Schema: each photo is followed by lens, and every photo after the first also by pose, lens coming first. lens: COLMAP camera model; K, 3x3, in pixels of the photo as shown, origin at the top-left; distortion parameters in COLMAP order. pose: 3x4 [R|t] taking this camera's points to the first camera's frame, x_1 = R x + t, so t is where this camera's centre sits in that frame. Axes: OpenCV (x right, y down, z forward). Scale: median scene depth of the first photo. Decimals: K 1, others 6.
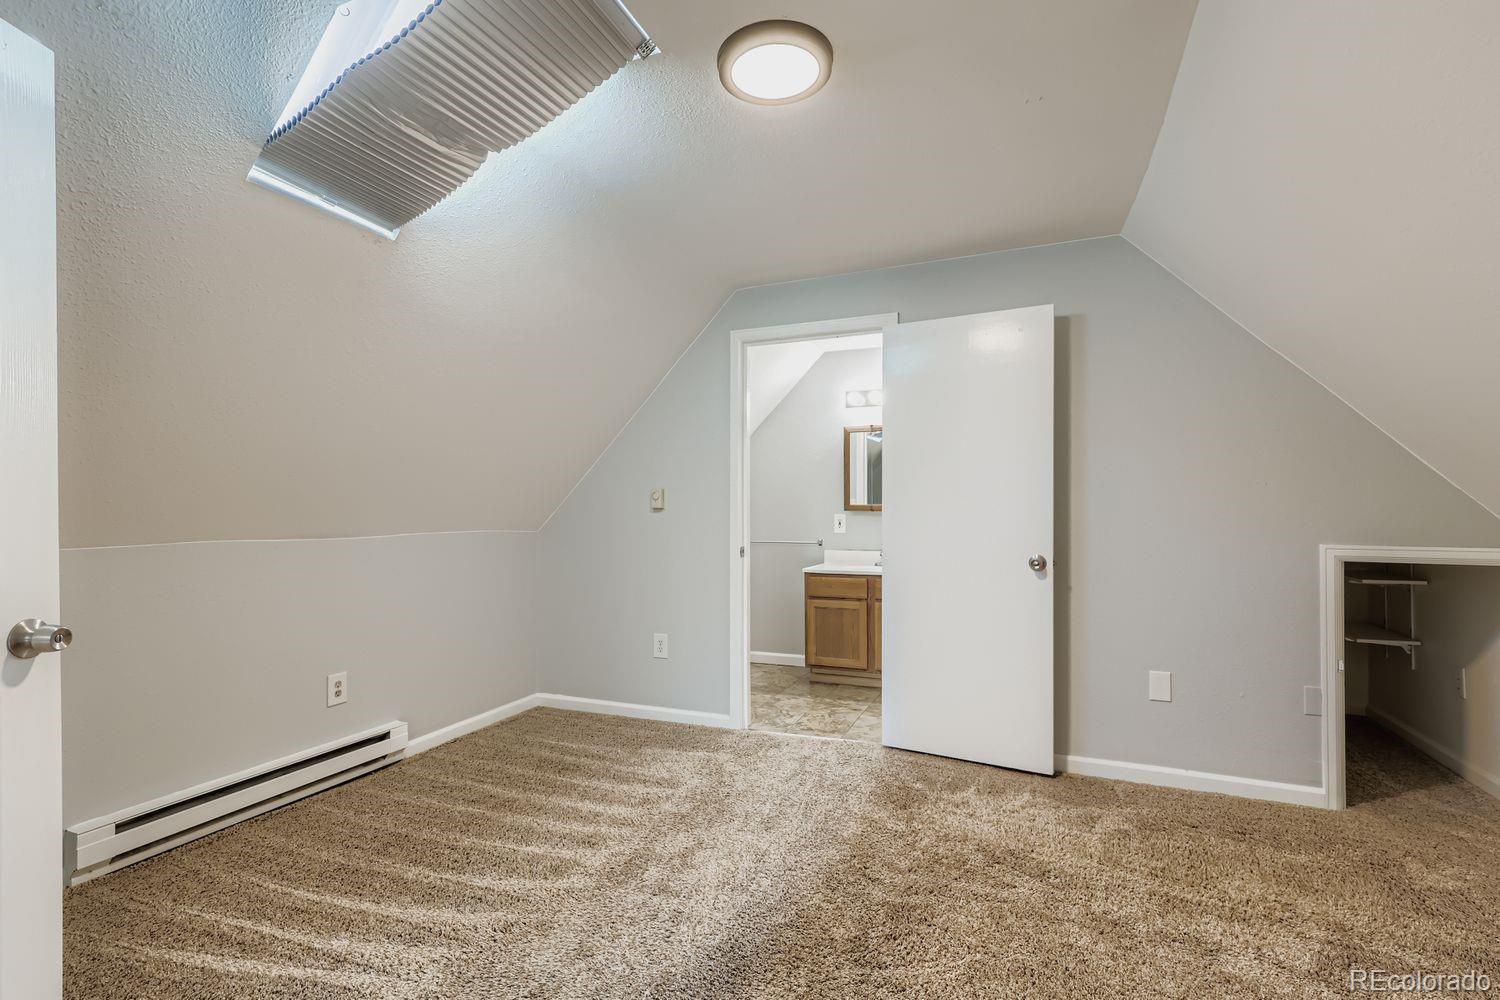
lens RADIAL K [[689.6, 0, 758.8], [0, 689.6, 501.9], [0, 0, 1]] dist [-0.002517, -0.000560]
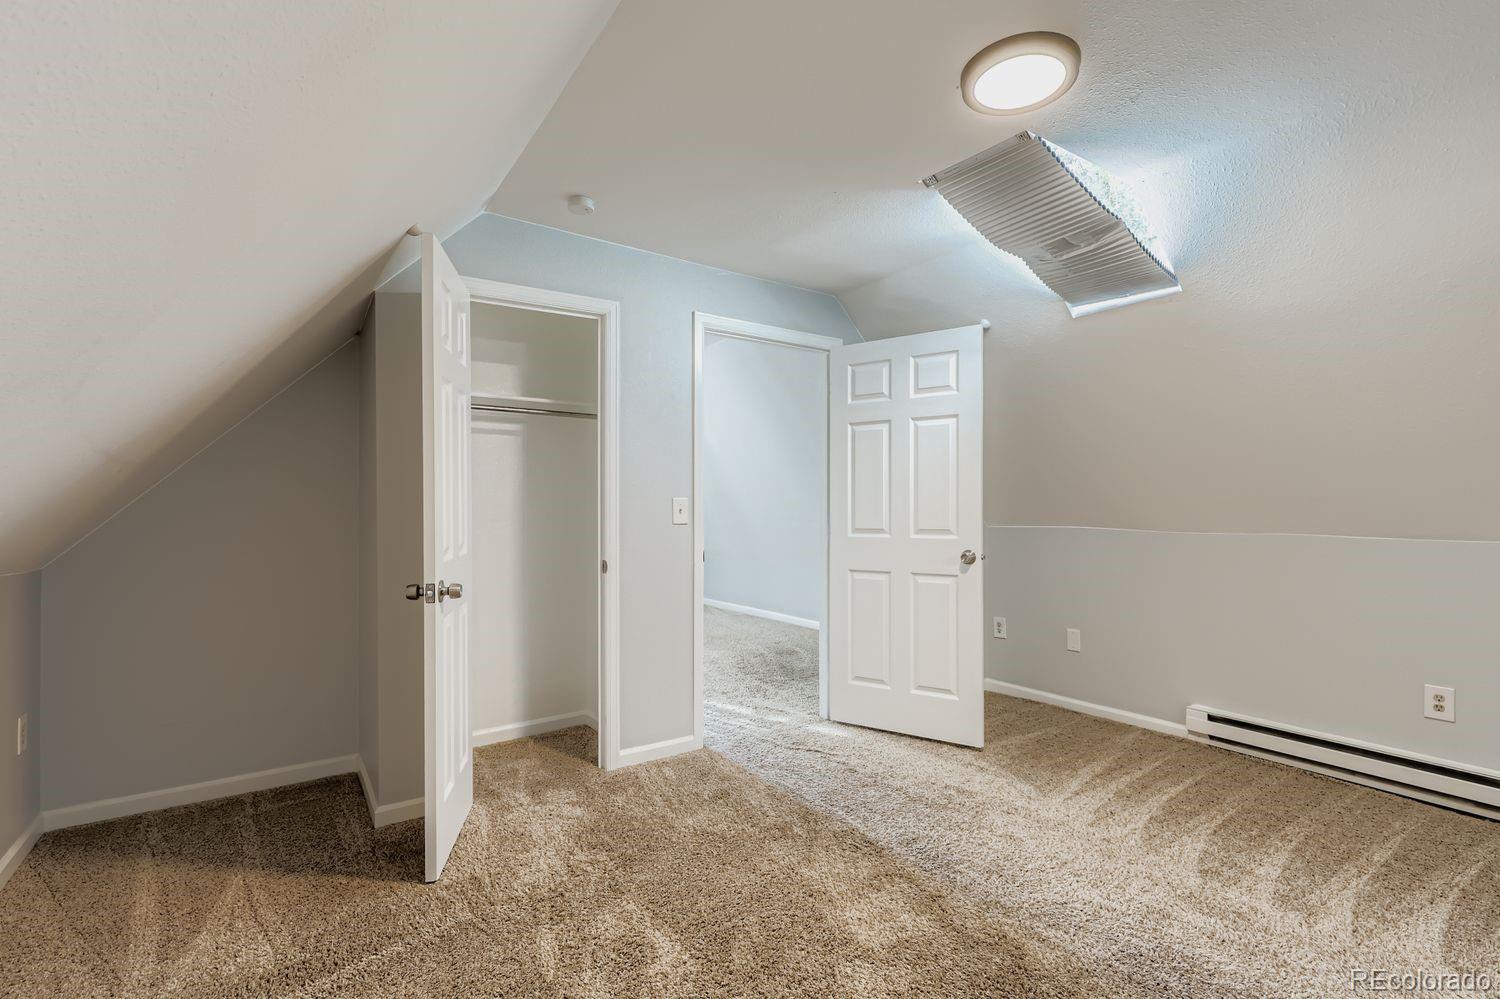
lens RADIAL K [[689.6, 0, 753.5], [0, 689.6, 502.8], [0, 0, 1]] dist [-0.002517, -0.000560]
pose [[-0.537724, -0.000548, -0.843121, 0.683544], [0.008397, 0.999947, -0.006005, 0.000368], [0.843079, -0.010309, -0.537690, 0.744578]]
